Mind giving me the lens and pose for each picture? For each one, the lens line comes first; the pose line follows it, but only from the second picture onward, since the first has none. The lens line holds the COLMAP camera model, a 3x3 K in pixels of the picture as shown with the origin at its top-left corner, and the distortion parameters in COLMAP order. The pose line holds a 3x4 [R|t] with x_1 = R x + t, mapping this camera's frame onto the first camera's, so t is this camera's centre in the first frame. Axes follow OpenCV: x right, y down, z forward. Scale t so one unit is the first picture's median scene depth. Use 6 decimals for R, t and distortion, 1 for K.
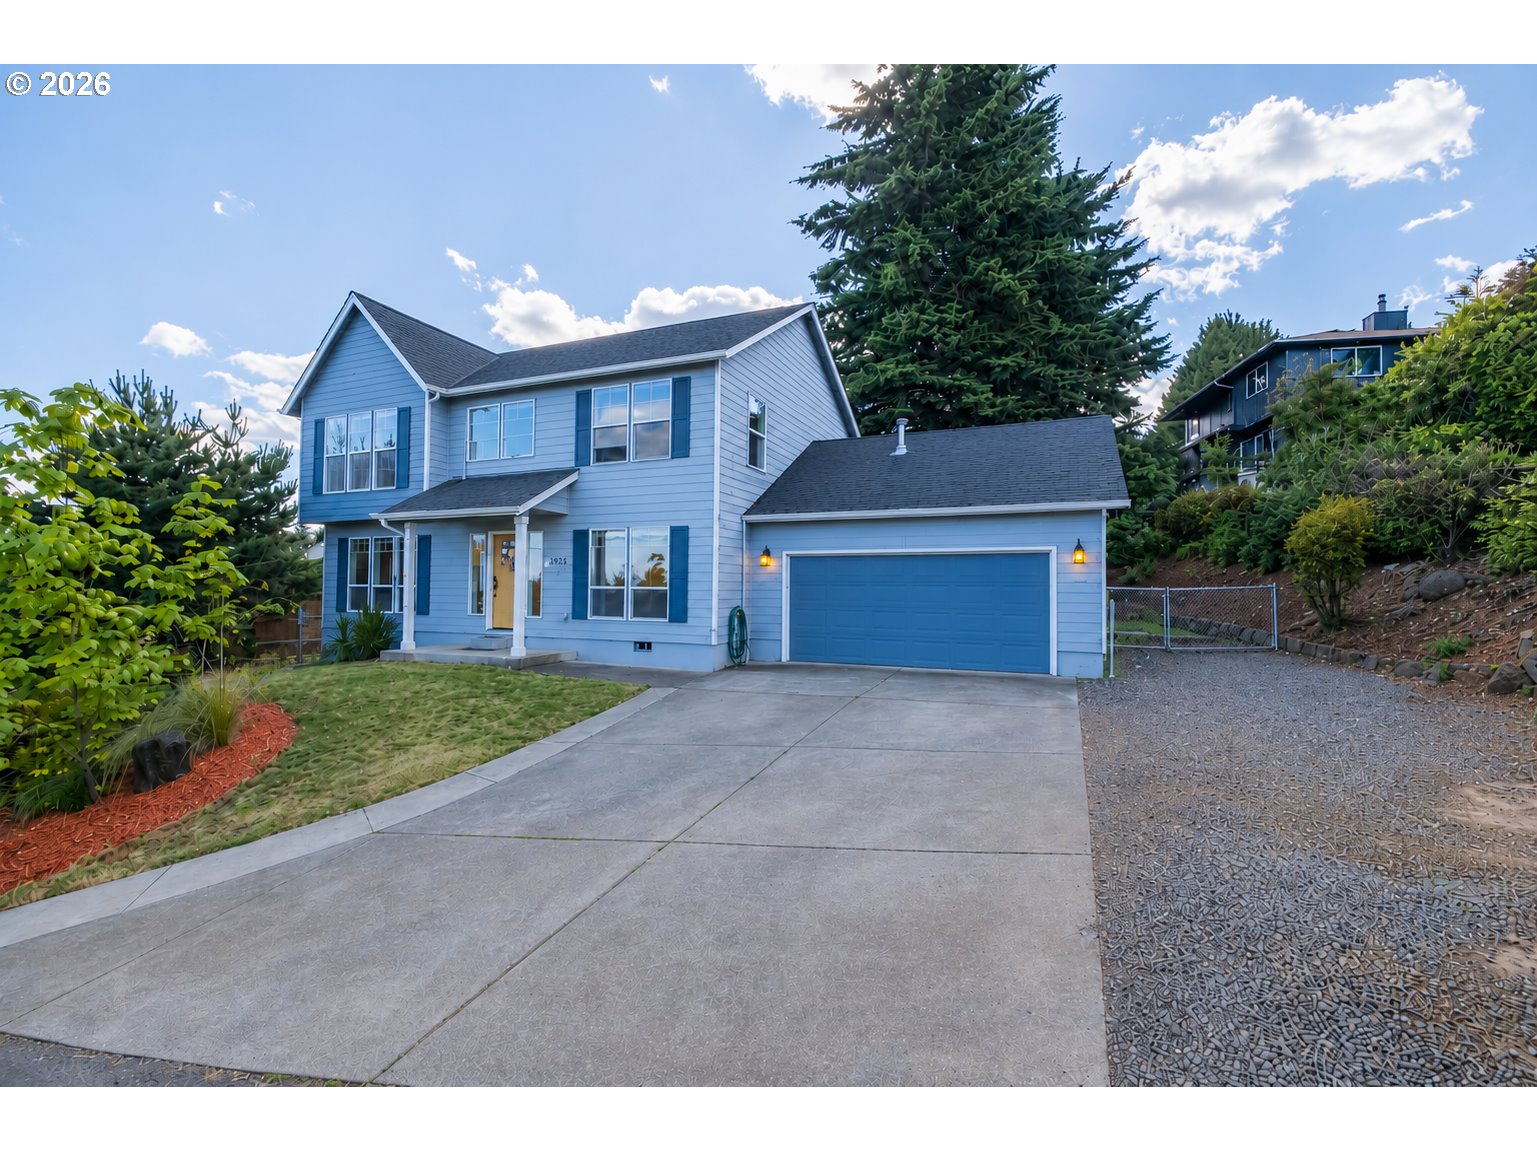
lens RADIAL K [[666.2, 0, 772.0], [0, 666.2, 572.2], [0, 0, 1]] dist [0.001045, -0.002884]
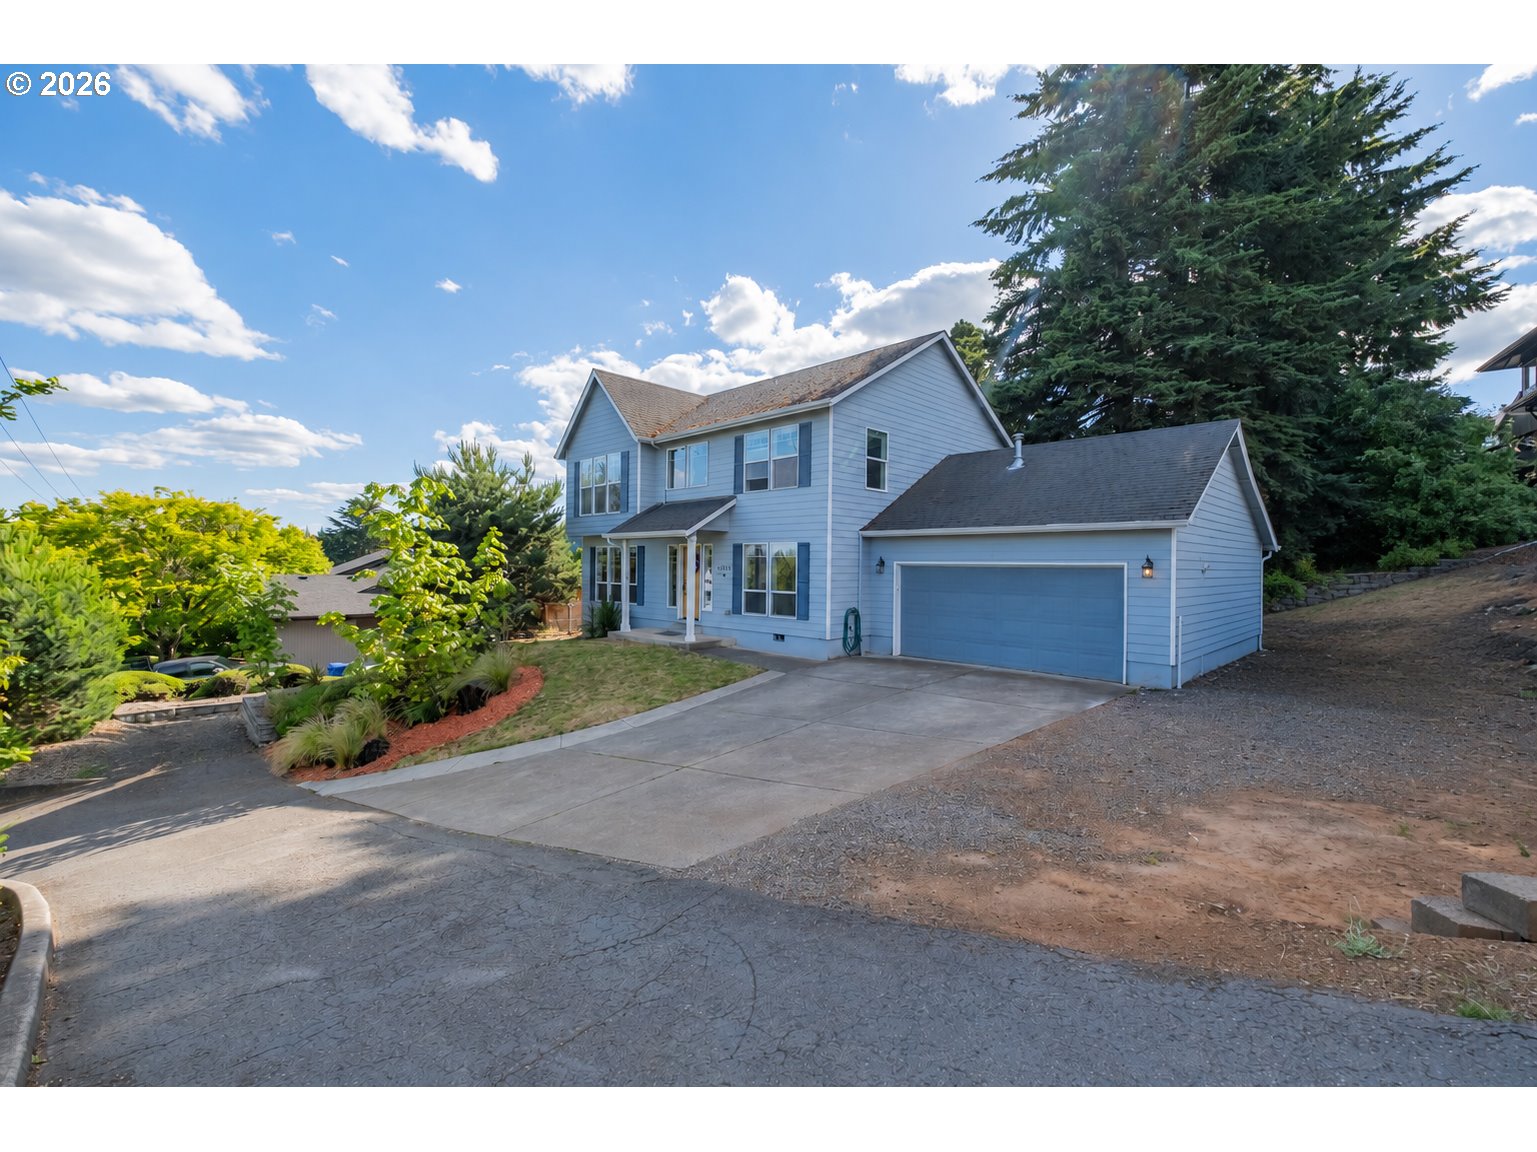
lens RADIAL K [[666.2, 0, 766.1], [0, 666.2, 573.8], [0, 0, 1]] dist [0.001045, -0.002884]
pose [[0.926701, 0.006416, -0.375745, 0.241376], [0.005535, 0.999513, 0.030719, -0.045403], [0.375759, -0.030547, 0.926214, -0.161283]]
